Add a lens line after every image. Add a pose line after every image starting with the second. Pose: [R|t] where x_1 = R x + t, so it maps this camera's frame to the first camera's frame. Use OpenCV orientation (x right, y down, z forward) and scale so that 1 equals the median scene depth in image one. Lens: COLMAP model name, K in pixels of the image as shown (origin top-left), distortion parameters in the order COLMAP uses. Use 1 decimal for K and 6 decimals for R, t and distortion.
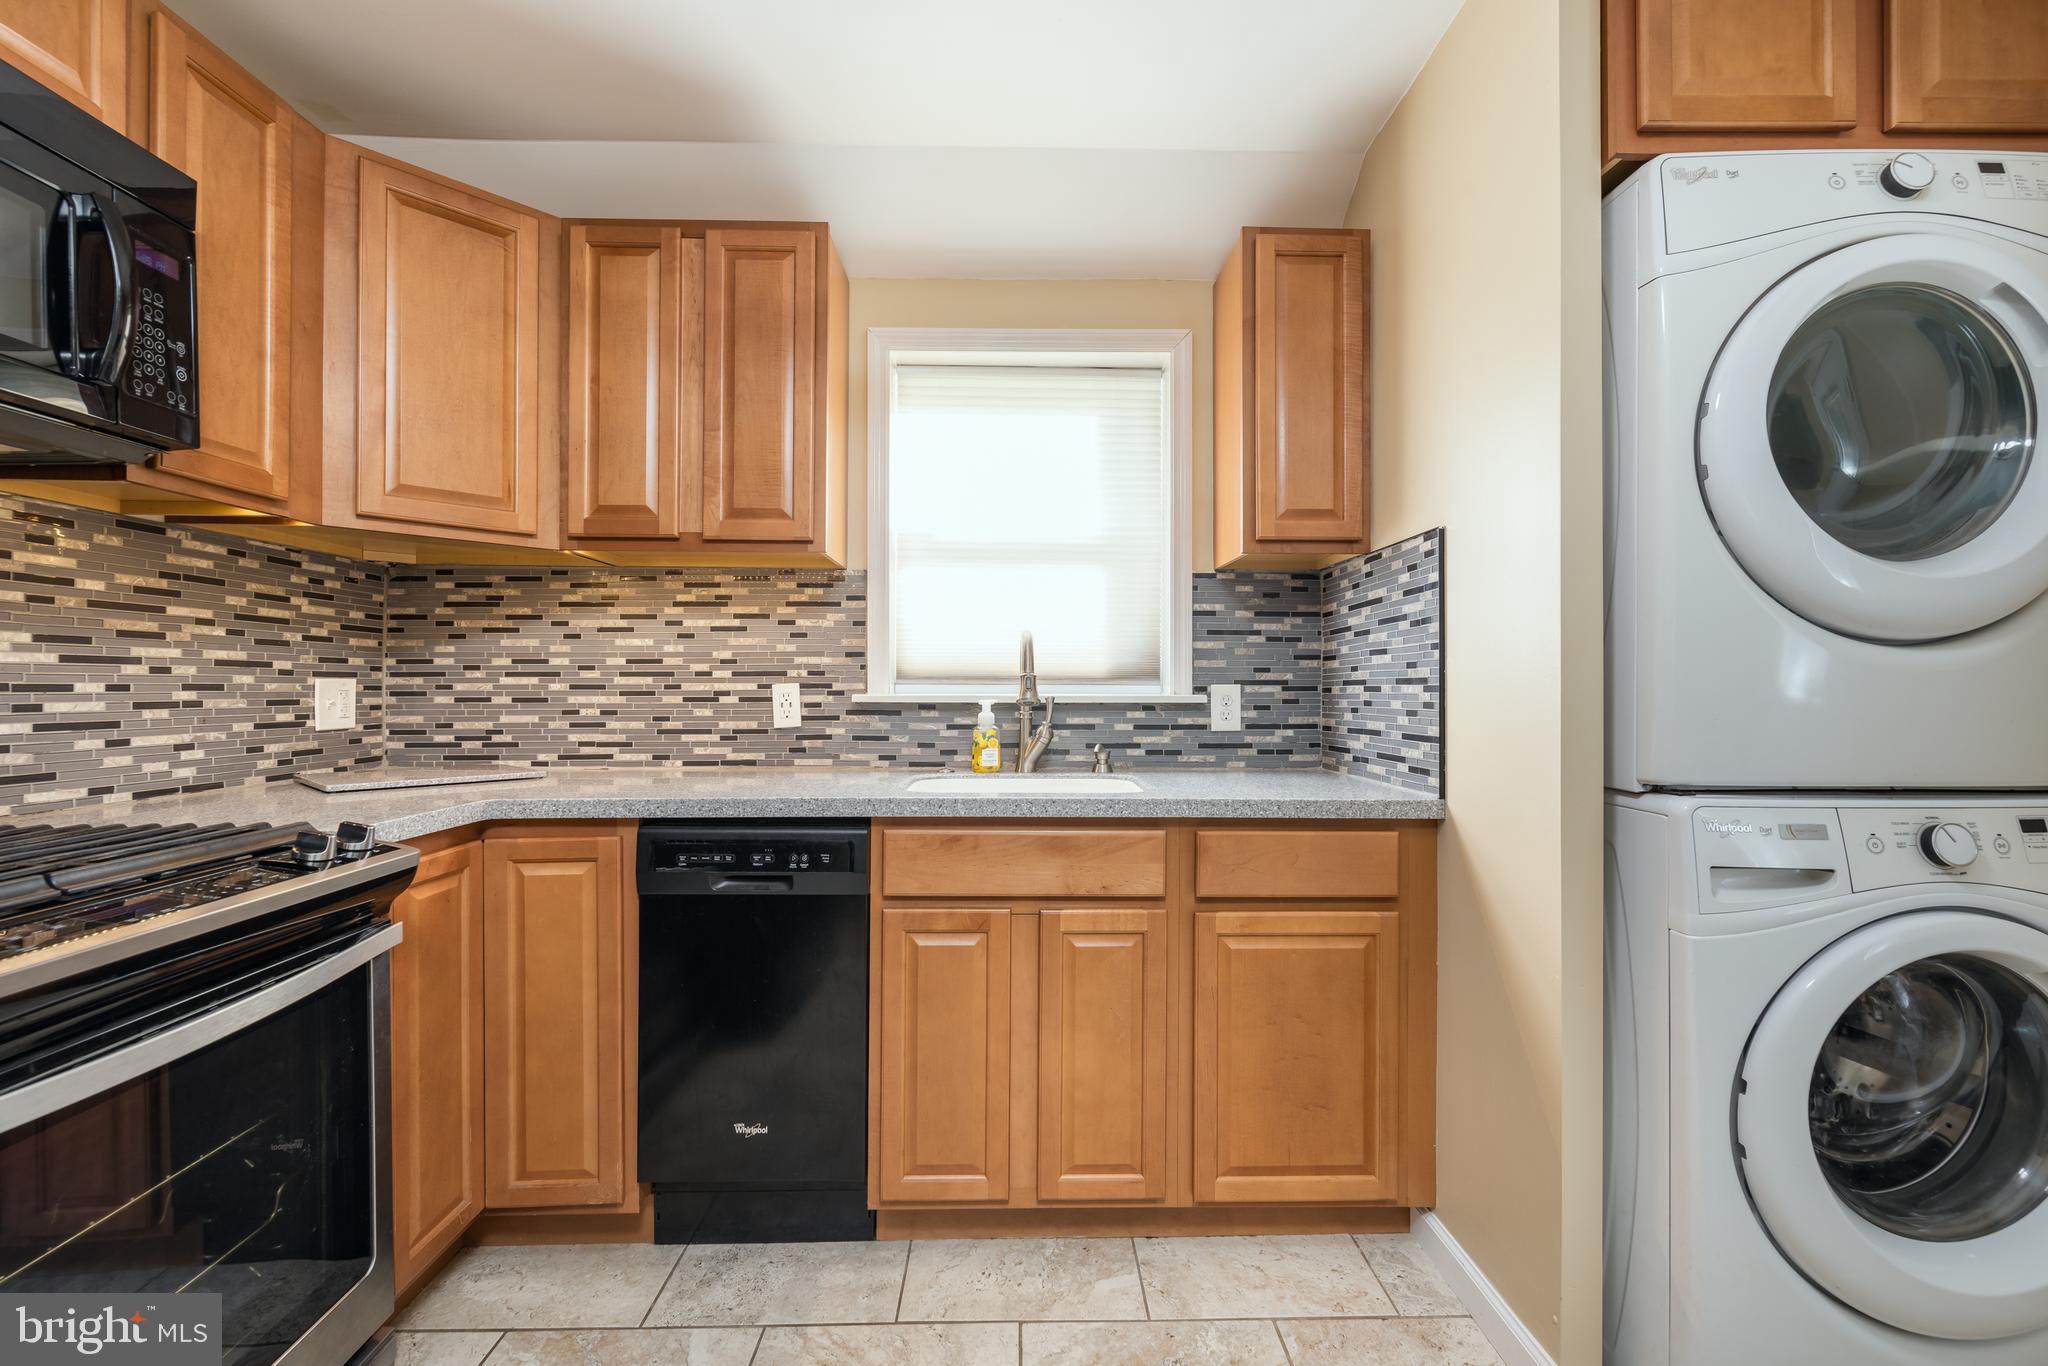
lens RADIAL K [[883.1, 0, 1009.2], [0, 883.1, 683.2], [0, 0, 1]] dist [0.001350, -0.000229]
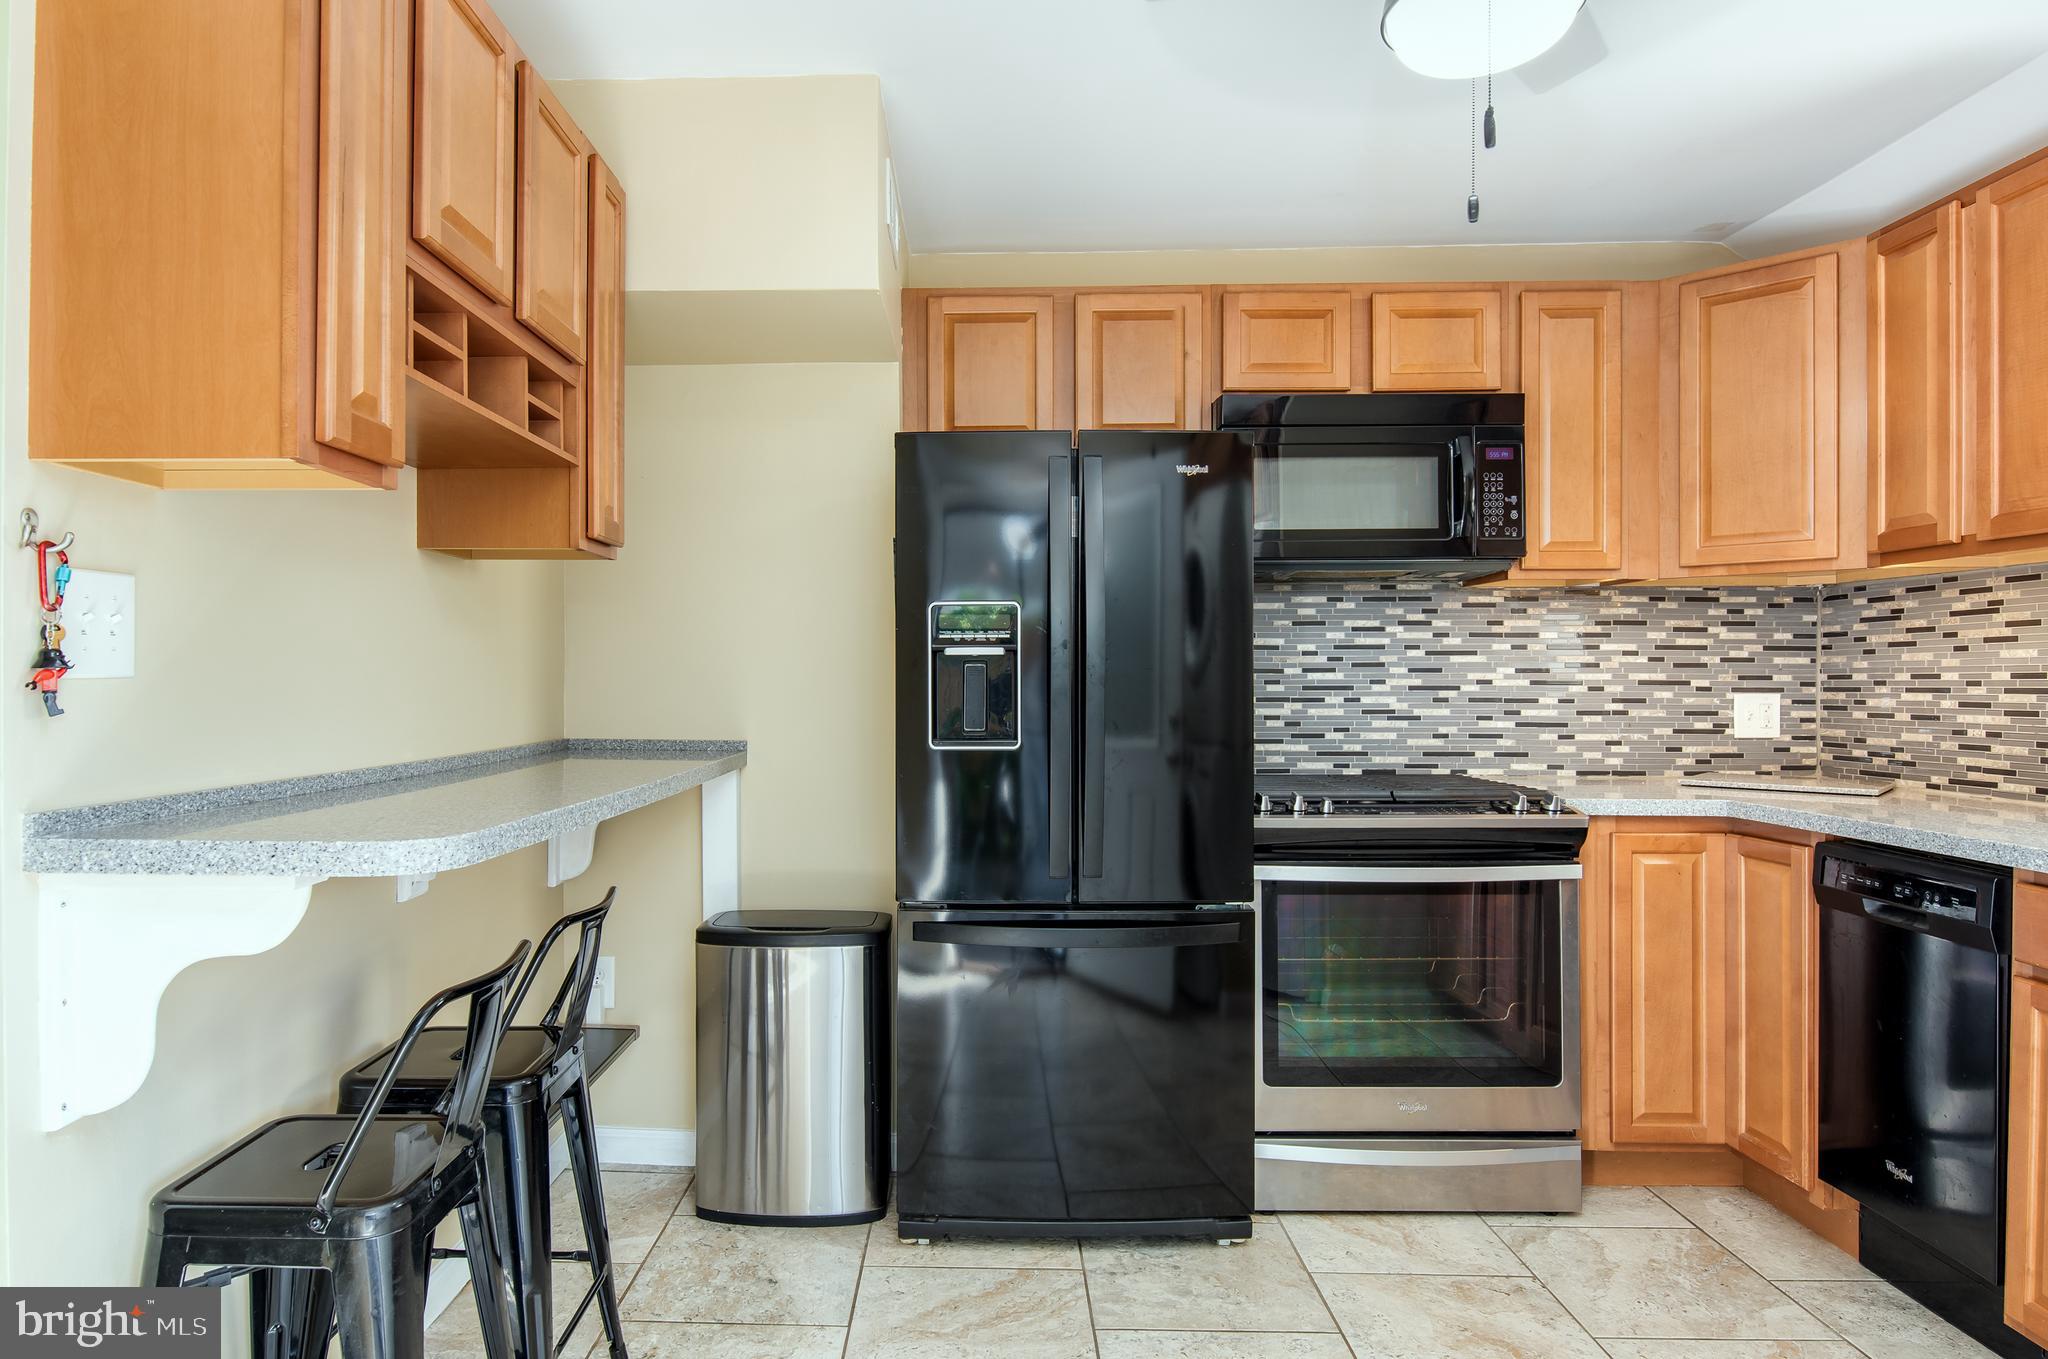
lens RADIAL K [[1228.6, 0, 964.1], [0, 1228.6, 673.8], [0, 0, 1]] dist [-0.006652, -0.002902]
pose [[-0.036401, -0.005051, -0.999324, 0.961961], [0.001256, 0.999986, -0.005100, -0.026743], [0.999336, -0.001440, -0.036394, 0.032353]]
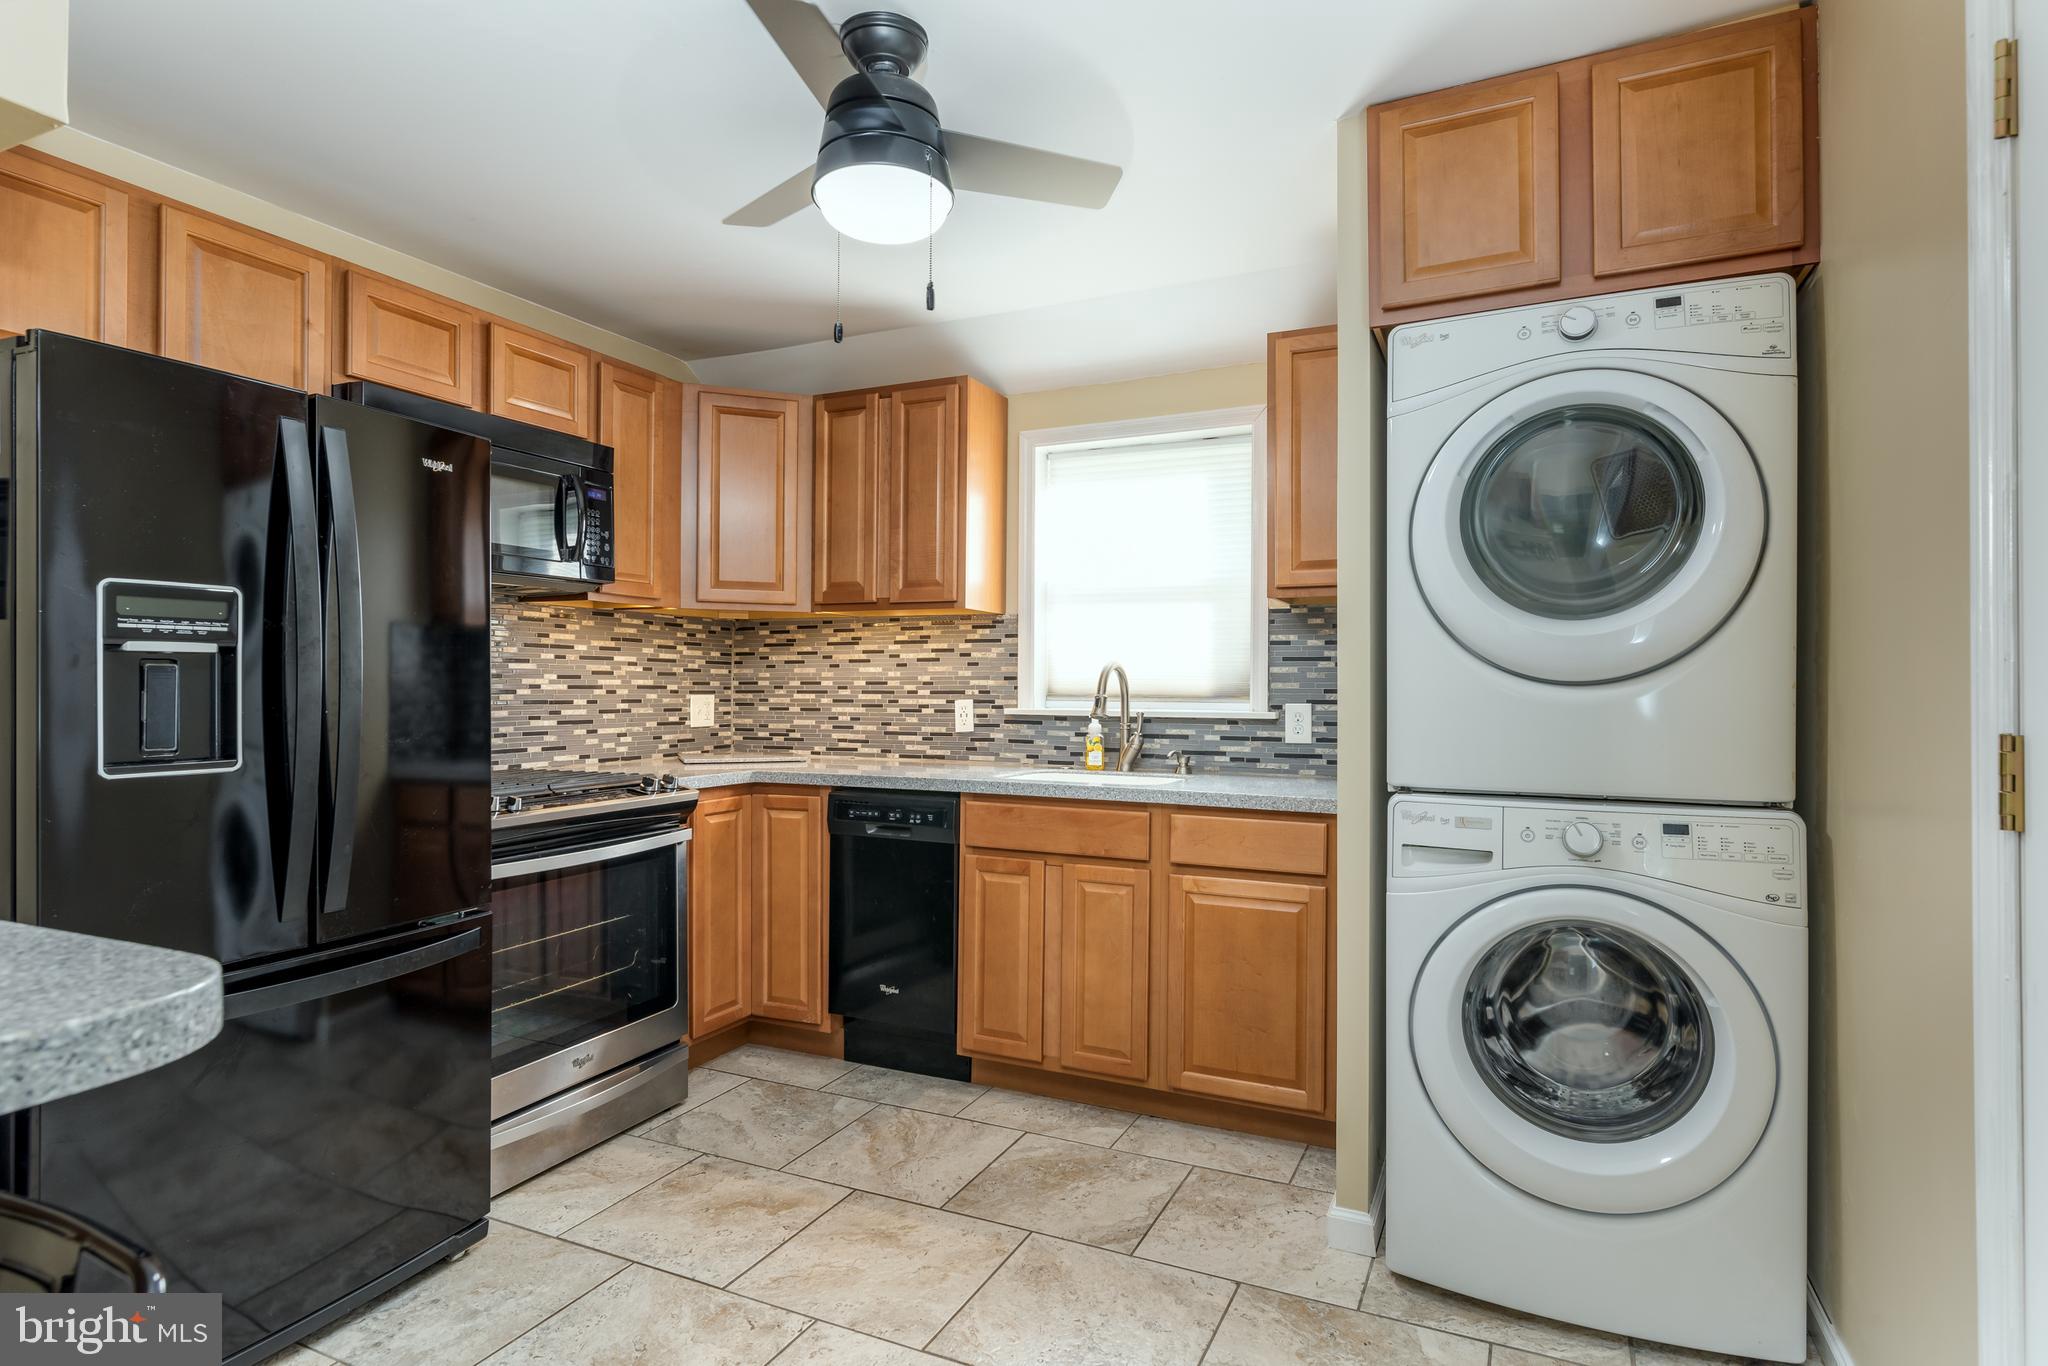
lens RADIAL K [[1039.4, 0, 1037.0], [0, 1039.4, 682.6], [0, 0, 1]] dist [0.000260, 0.000442]
pose [[0.905154, 0.001782, -0.425080, 0.645678], [-0.002584, 0.999996, -0.001308, -0.029351], [0.425076, 0.002283, 0.905155, -0.488880]]
